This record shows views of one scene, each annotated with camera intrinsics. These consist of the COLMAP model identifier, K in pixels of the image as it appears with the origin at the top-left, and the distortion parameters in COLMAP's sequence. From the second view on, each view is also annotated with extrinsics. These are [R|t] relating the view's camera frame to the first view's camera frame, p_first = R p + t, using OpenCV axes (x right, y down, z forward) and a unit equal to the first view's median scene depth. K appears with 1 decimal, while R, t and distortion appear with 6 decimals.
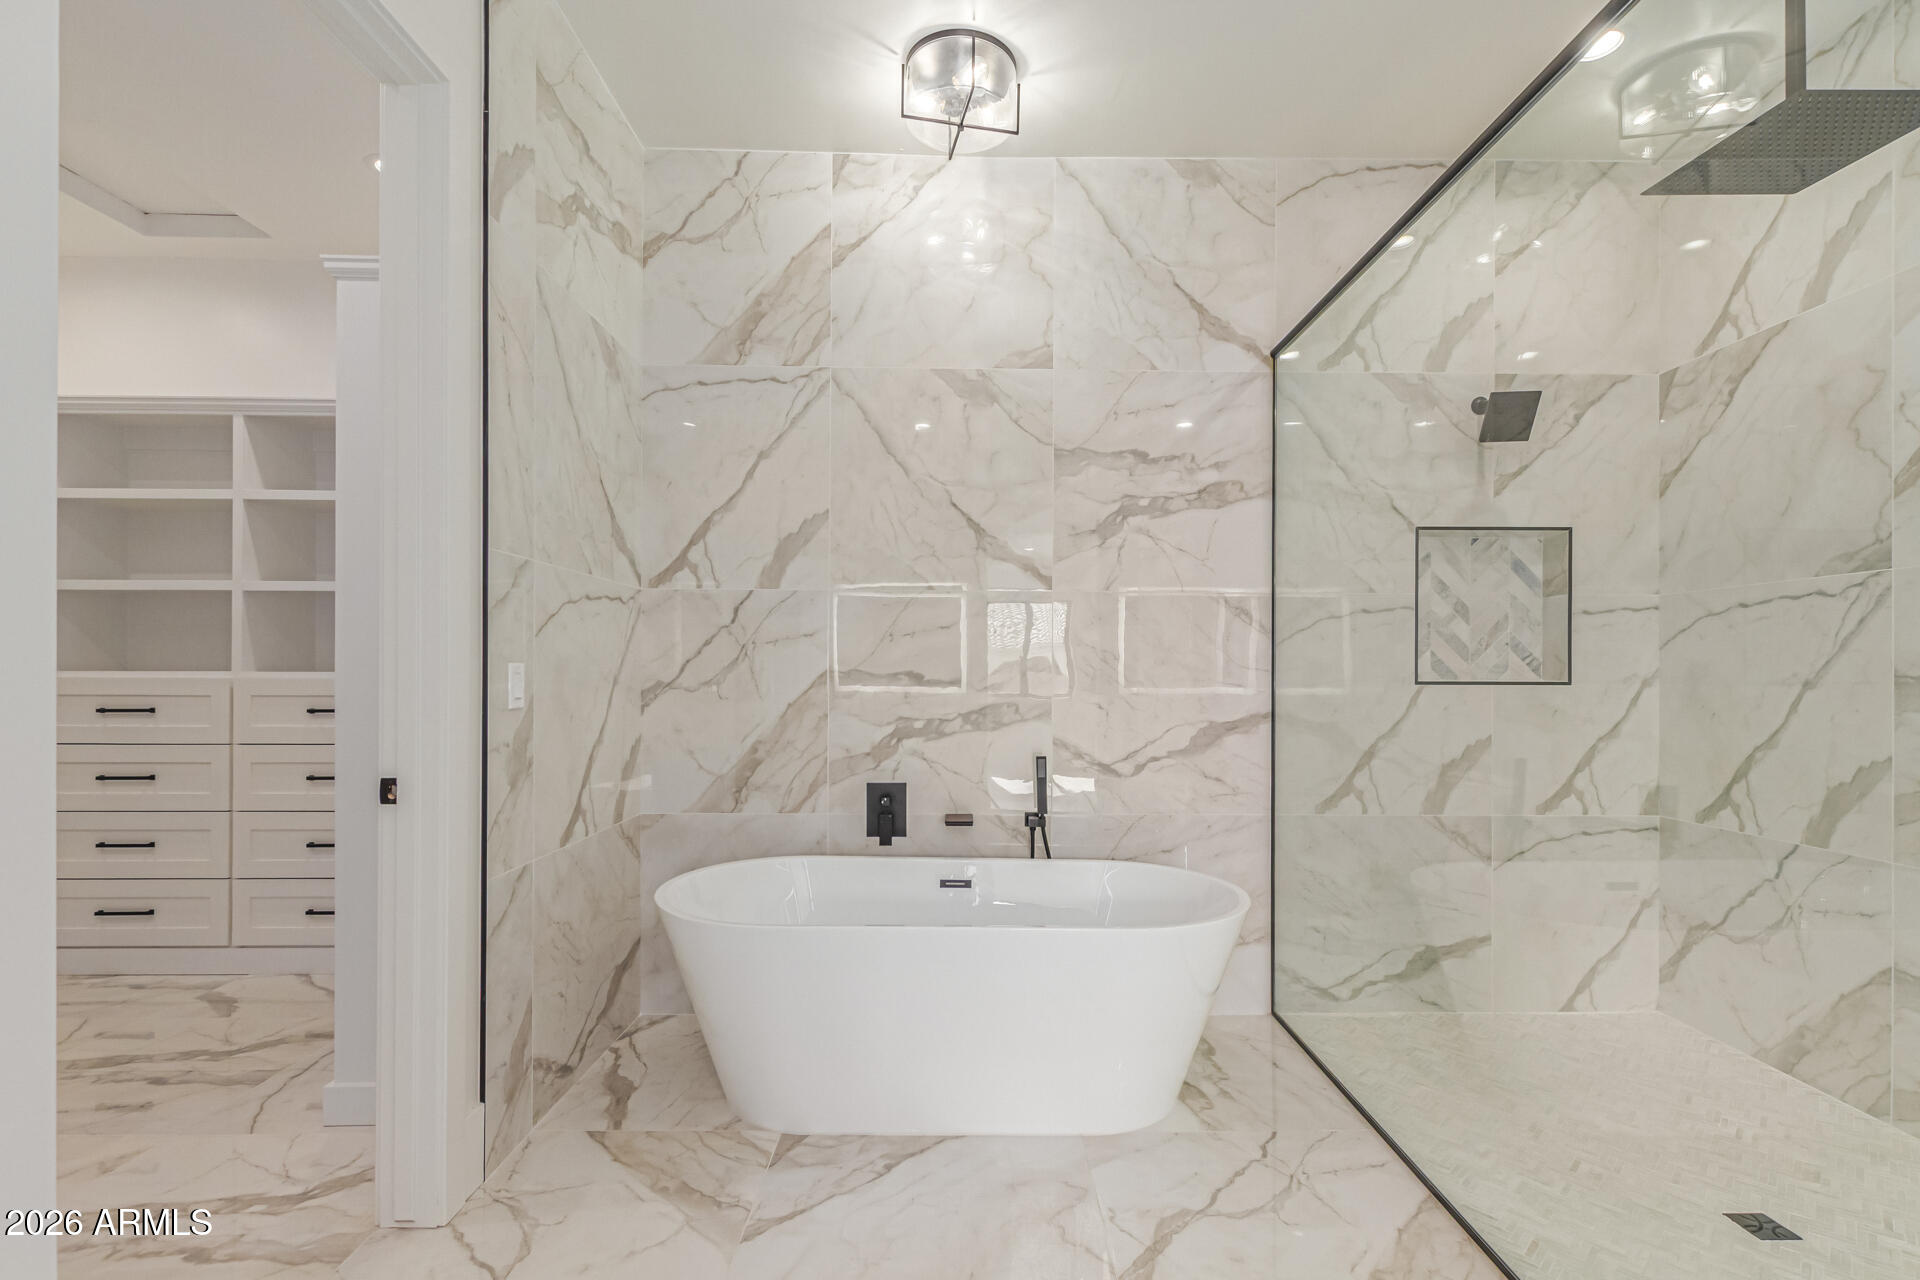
lens RADIAL K [[881.1, 0, 975.6], [0, 881.1, 673.8], [0, 0, 1]] dist [0.005974, -0.000632]
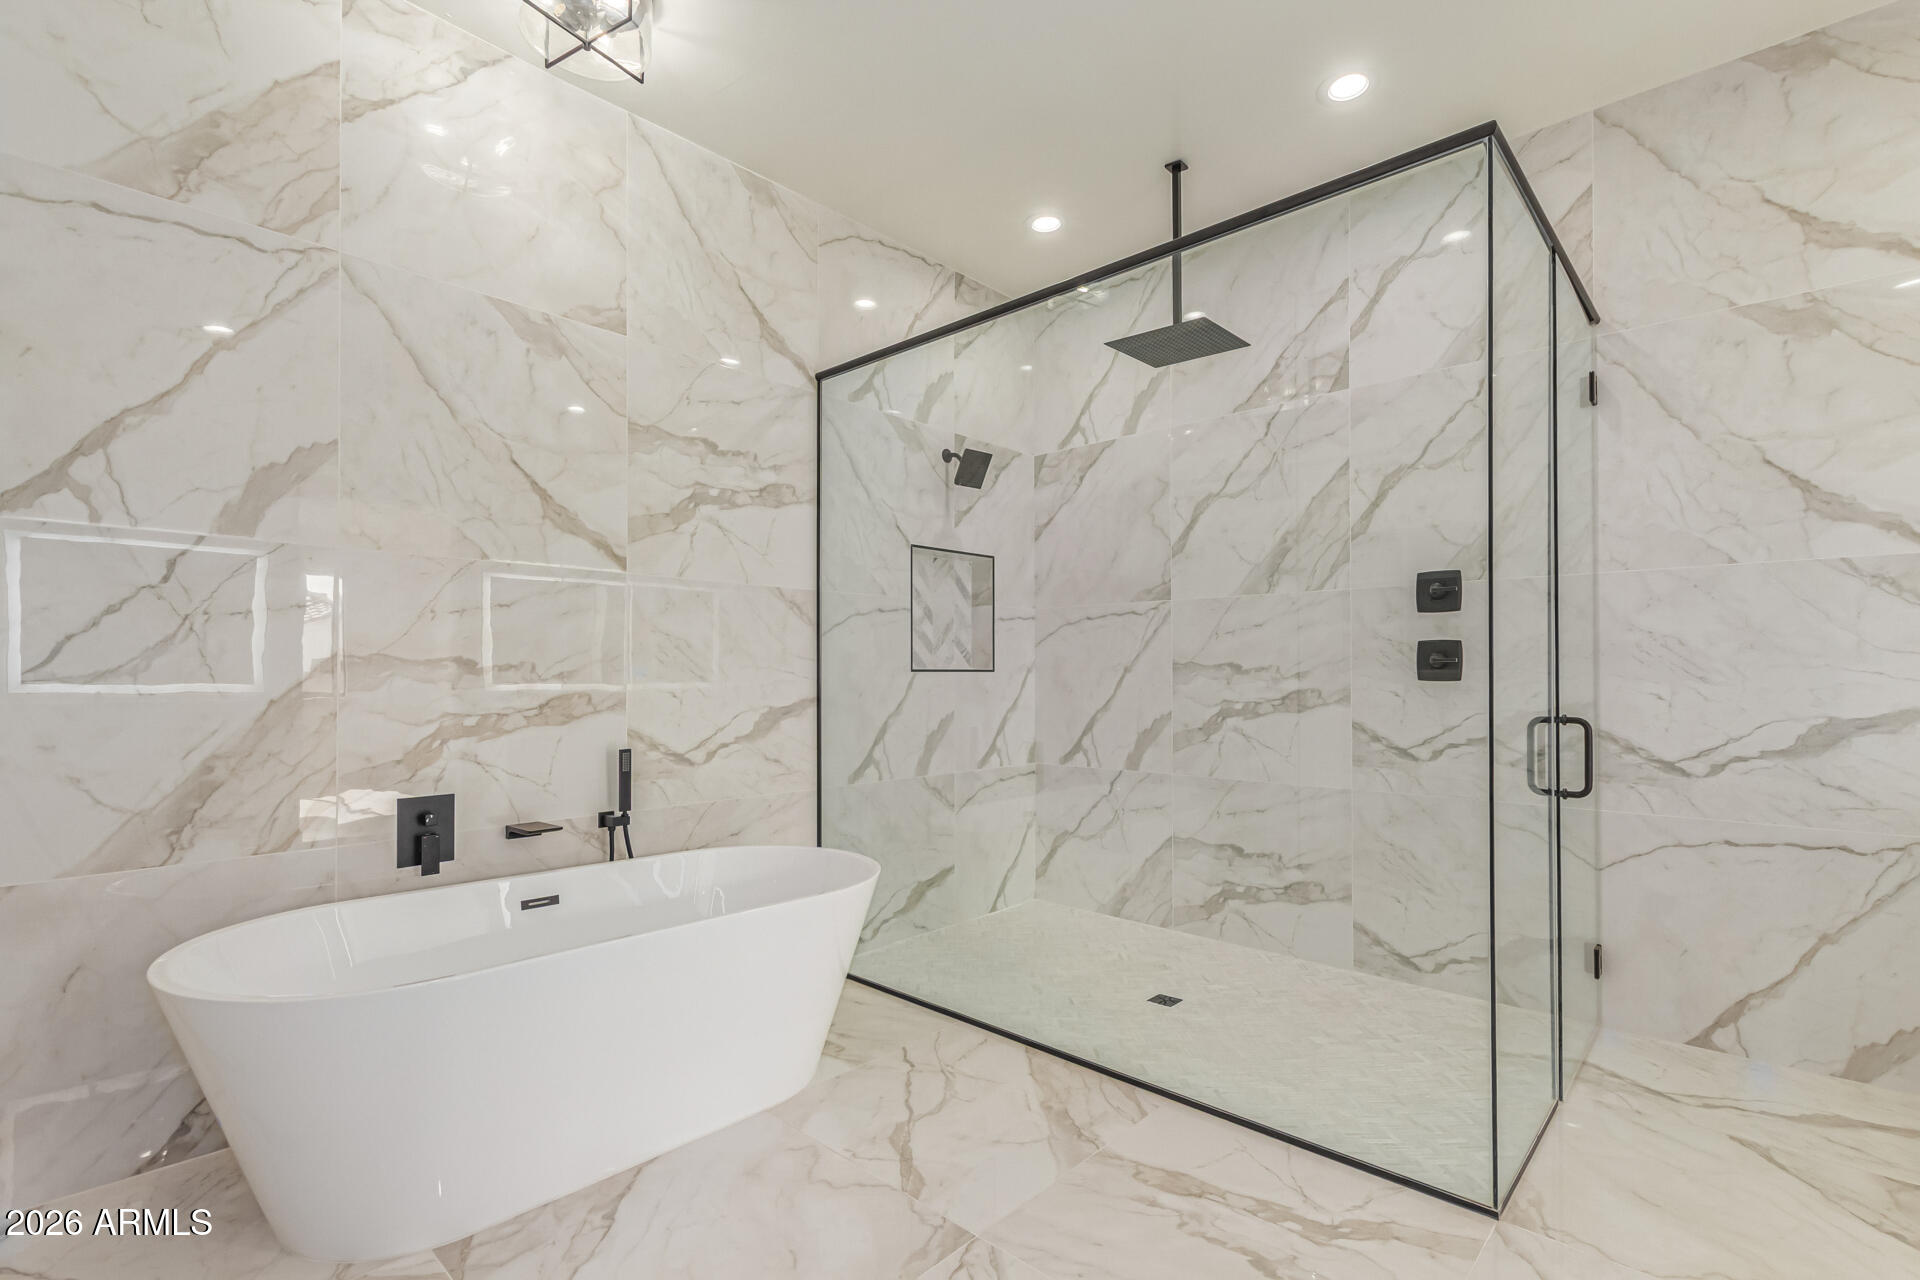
lens RADIAL K [[881.6, 0, 973.8], [0, 881.6, 666.8], [0, 0, 1]] dist [0.007101, 0.000626]
pose [[0.686534, 0.002149, 0.727095, -0.343235], [0.003505, 0.999974, -0.006265, 0.013333], [-0.727090, 0.006849, 0.686508, 0.089980]]
